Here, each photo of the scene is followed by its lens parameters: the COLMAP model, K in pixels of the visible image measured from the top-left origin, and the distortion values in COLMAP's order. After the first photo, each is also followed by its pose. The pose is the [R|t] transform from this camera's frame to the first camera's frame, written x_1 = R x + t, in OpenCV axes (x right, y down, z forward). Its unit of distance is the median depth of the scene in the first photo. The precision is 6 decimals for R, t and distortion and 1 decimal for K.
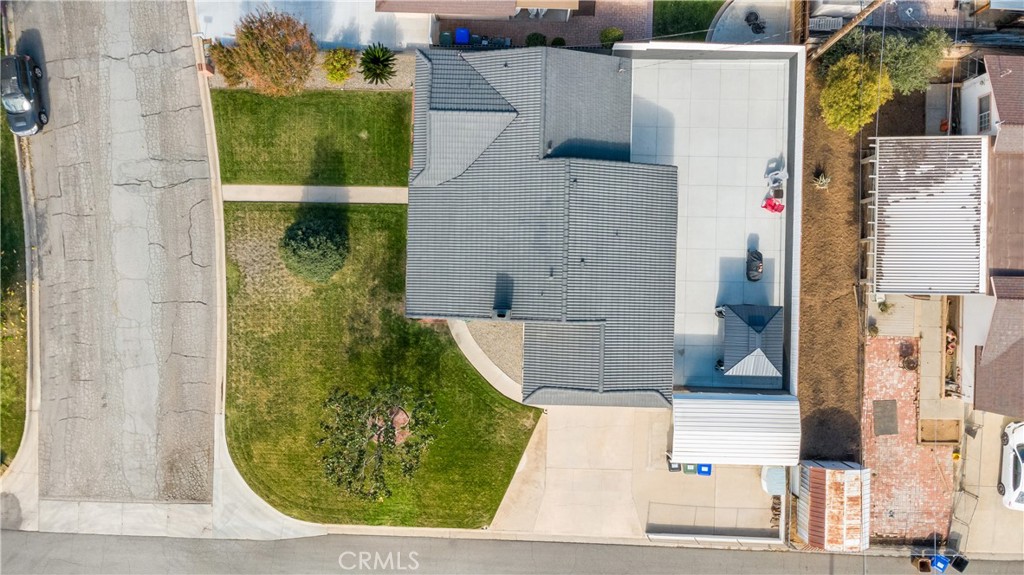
lens RADIAL K [[716.7, 0, 512.0], [0, 716.7, 287.5], [0, 0, 1]] dist [0.017658, -0.000872]
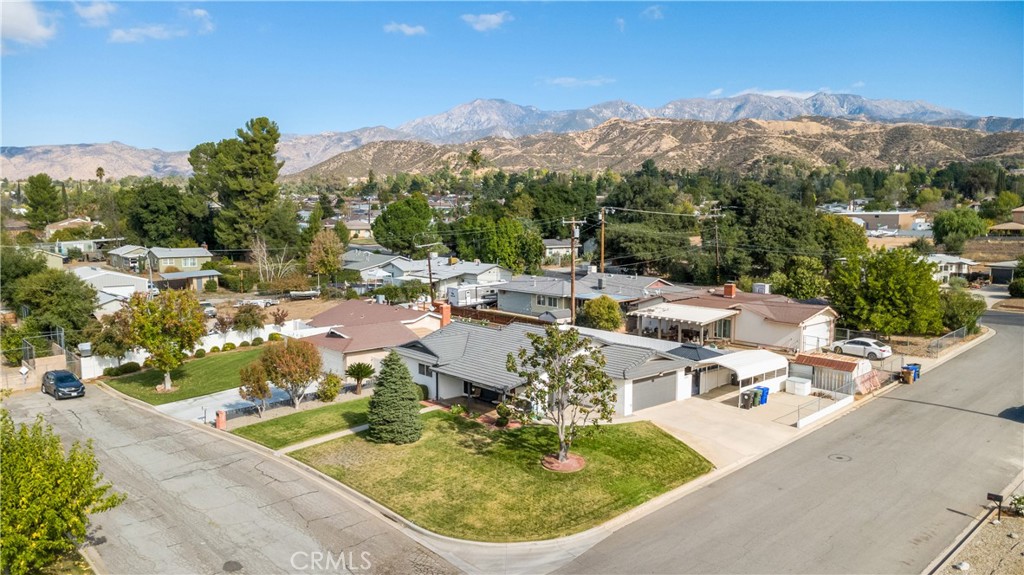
lens RADIAL K [[716.7, 0, 512.0], [0, 716.7, 287.5], [0, 0, 1]] dist [0.017658, -0.000872]
pose [[0.730873, -0.066883, 0.679229, -0.840572], [0.682464, 0.083691, -0.726112, 0.807593], [-0.008281, 0.994245, 0.106813, 0.666906]]
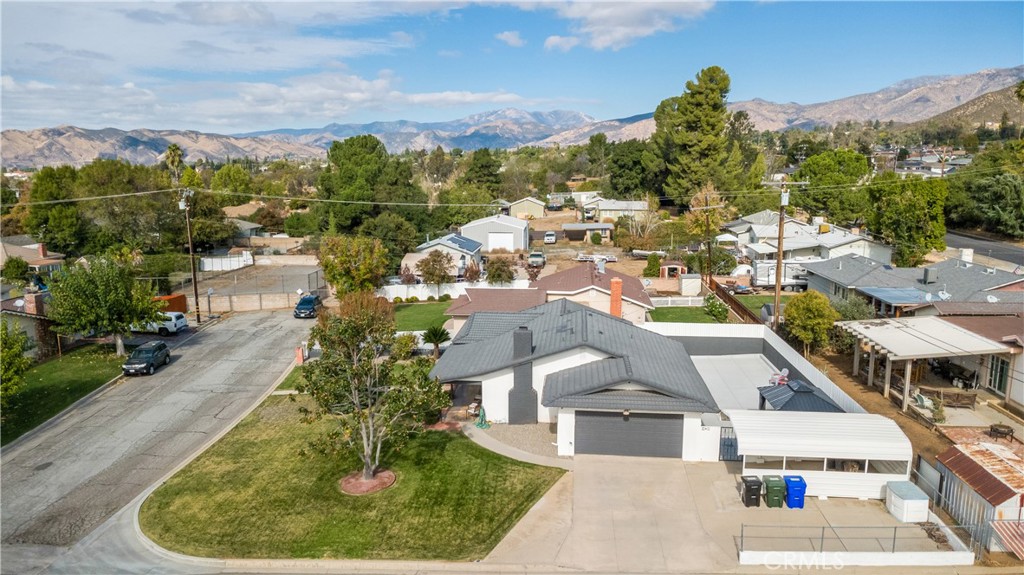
lens RADIAL K [[716.7, 0, 512.0], [0, 716.7, 287.5], [0, 0, 1]] dist [0.017658, -0.000872]
pose [[0.997965, 0.013612, -0.062294, 0.028217], [-0.063715, 0.174576, -0.982580, 0.899222], [-0.002500, 0.984550, 0.175088, 0.655596]]
